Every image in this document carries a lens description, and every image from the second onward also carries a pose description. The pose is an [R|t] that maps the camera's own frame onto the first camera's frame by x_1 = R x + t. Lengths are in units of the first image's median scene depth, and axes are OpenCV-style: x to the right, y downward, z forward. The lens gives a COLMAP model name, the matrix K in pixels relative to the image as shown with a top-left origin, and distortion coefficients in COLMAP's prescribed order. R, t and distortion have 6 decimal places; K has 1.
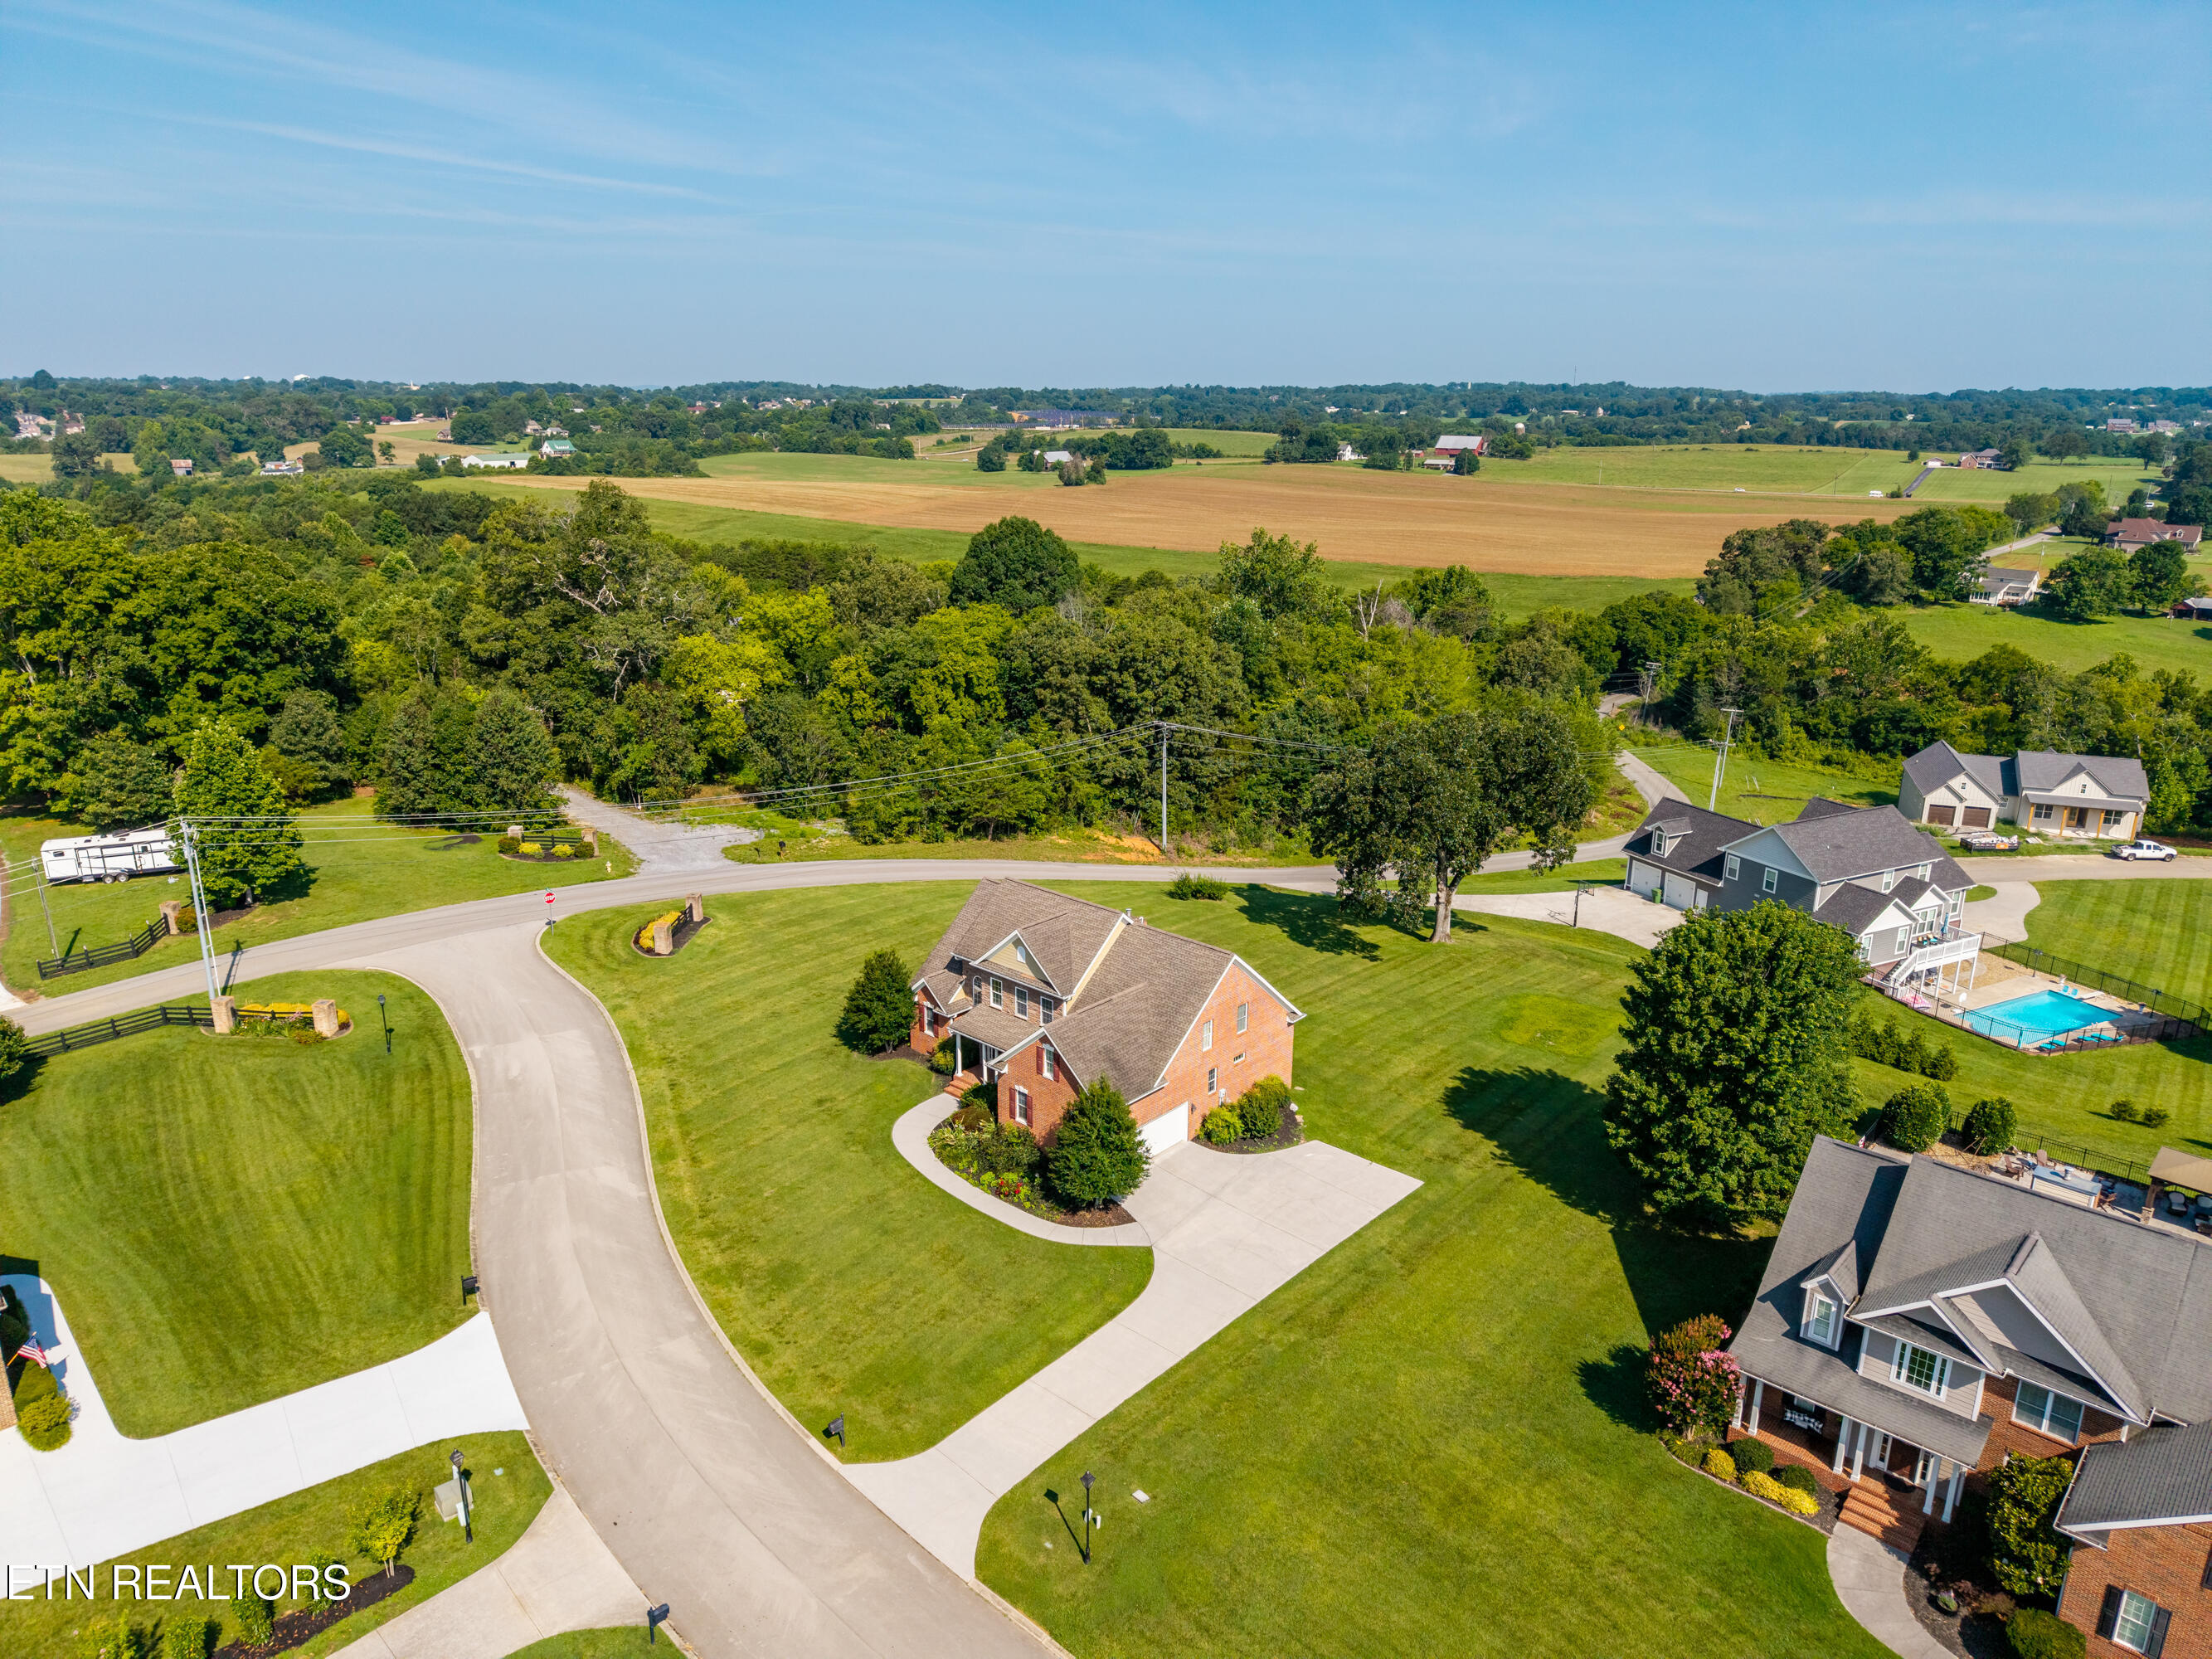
lens RADIAL K [[1470.3, 0, 1110.5], [0, 1470.3, 831.0], [0, 0, 1]] dist [0.044778, -0.052525]
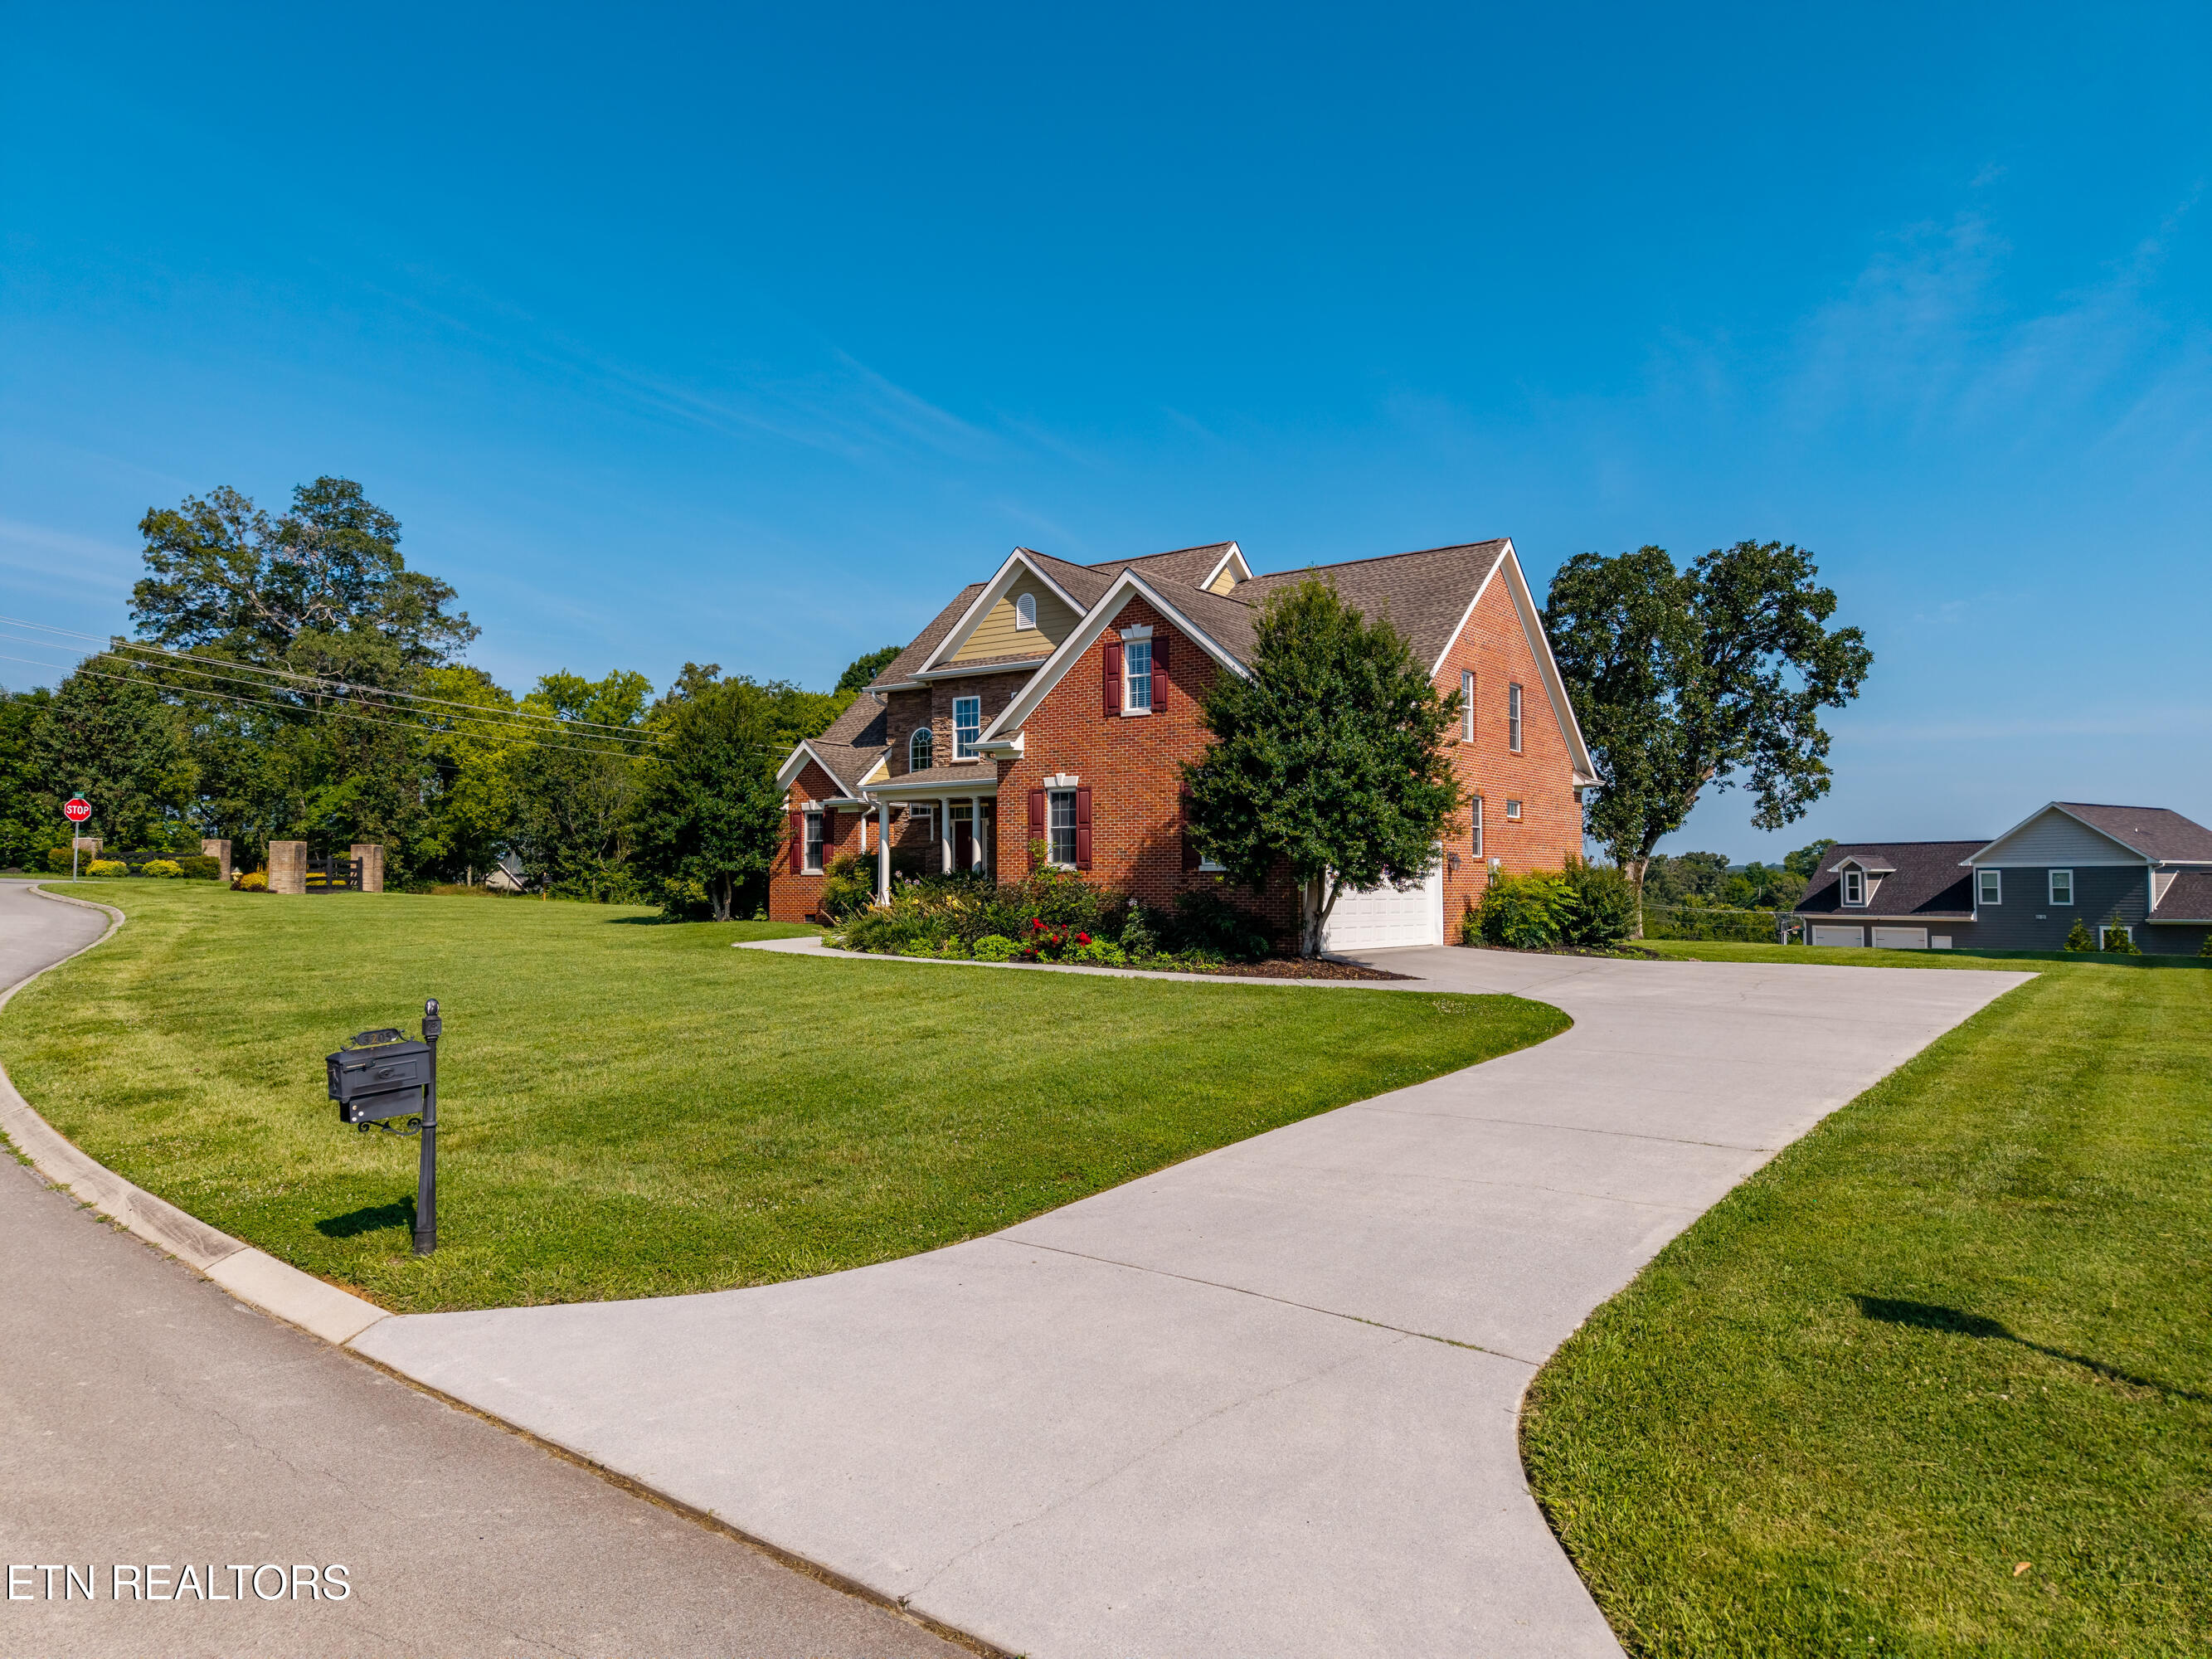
lens RADIAL K [[1480.6, 0, 1109.6], [0, 1480.6, 834.1], [0, 0, 1]] dist [0.007455, 0.001693]
pose [[0.993783, -0.004280, 0.111254, -0.077750], [0.039422, 0.948050, -0.315670, 0.268290], [-0.104123, 0.318093, 0.942324, 0.518443]]
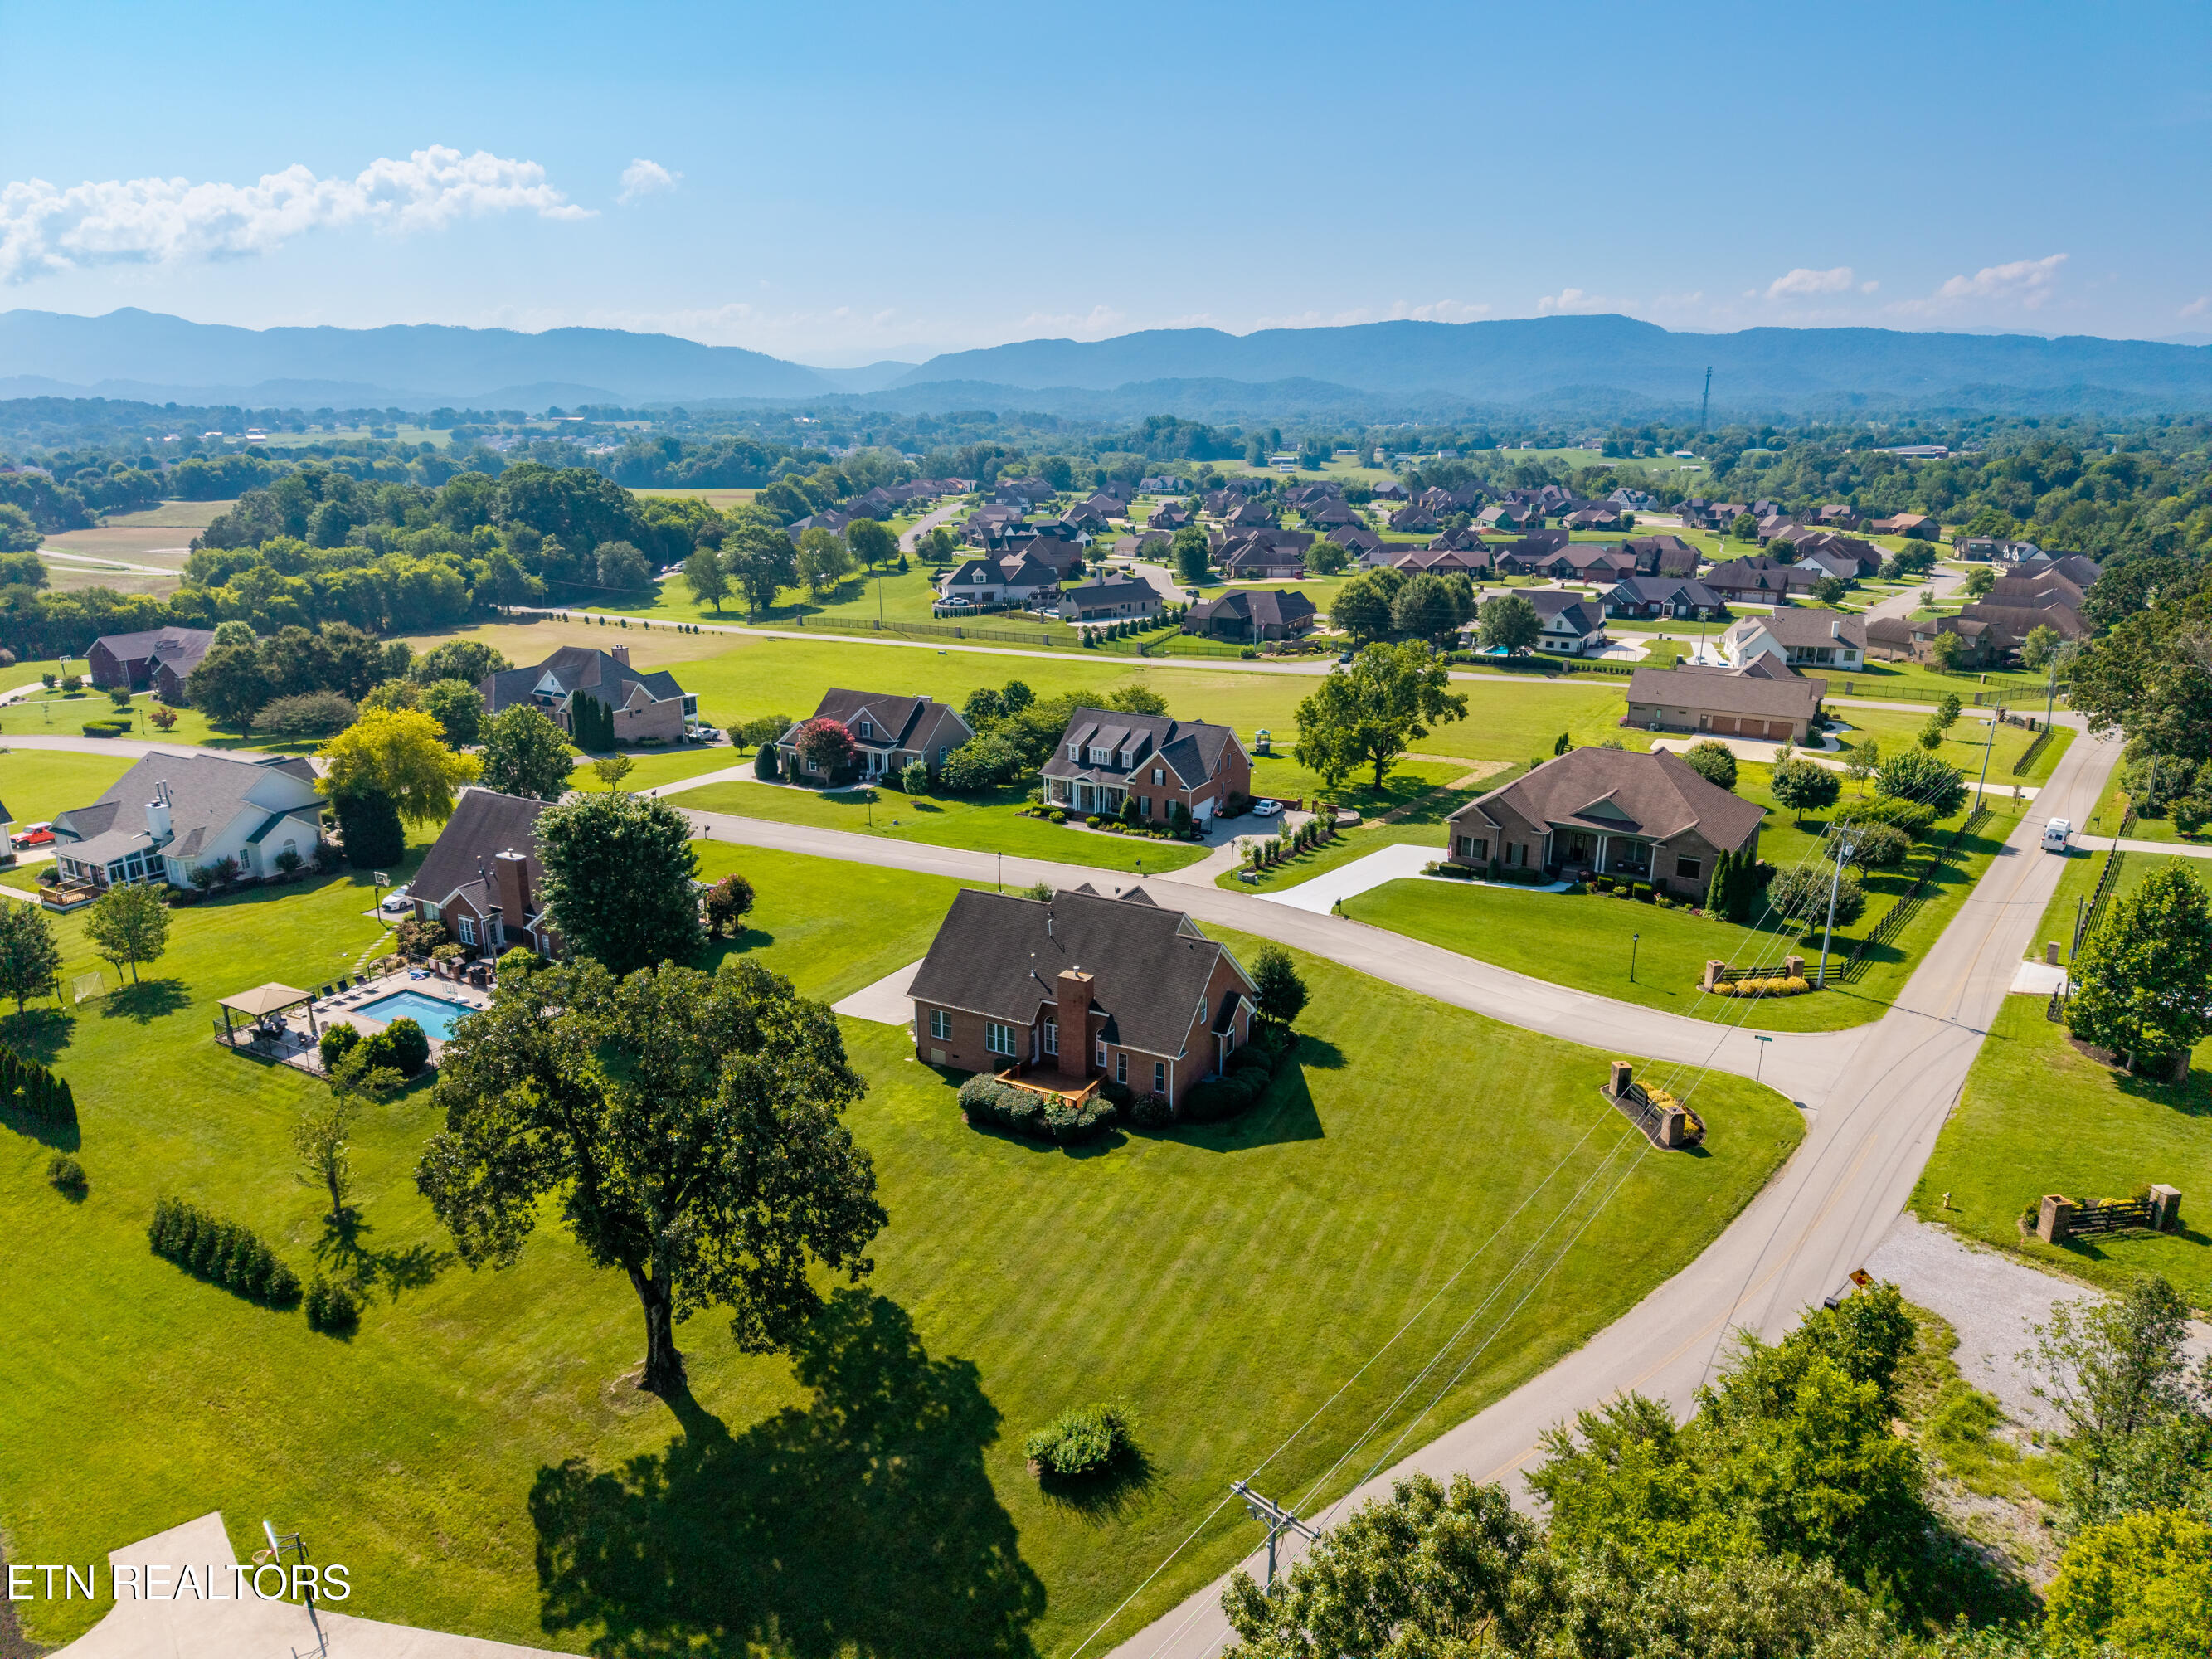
lens RADIAL K [[1470.3, 0, 1110.5], [0, 1470.3, 831.0], [0, 0, 1]] dist [0.044778, -0.052525]
pose [[-0.973035, 0.052596, -0.224581, 0.210645], [-0.078036, 0.841175, 0.535103, -0.566148], [0.217056, 0.538199, -0.814388, 1.764987]]
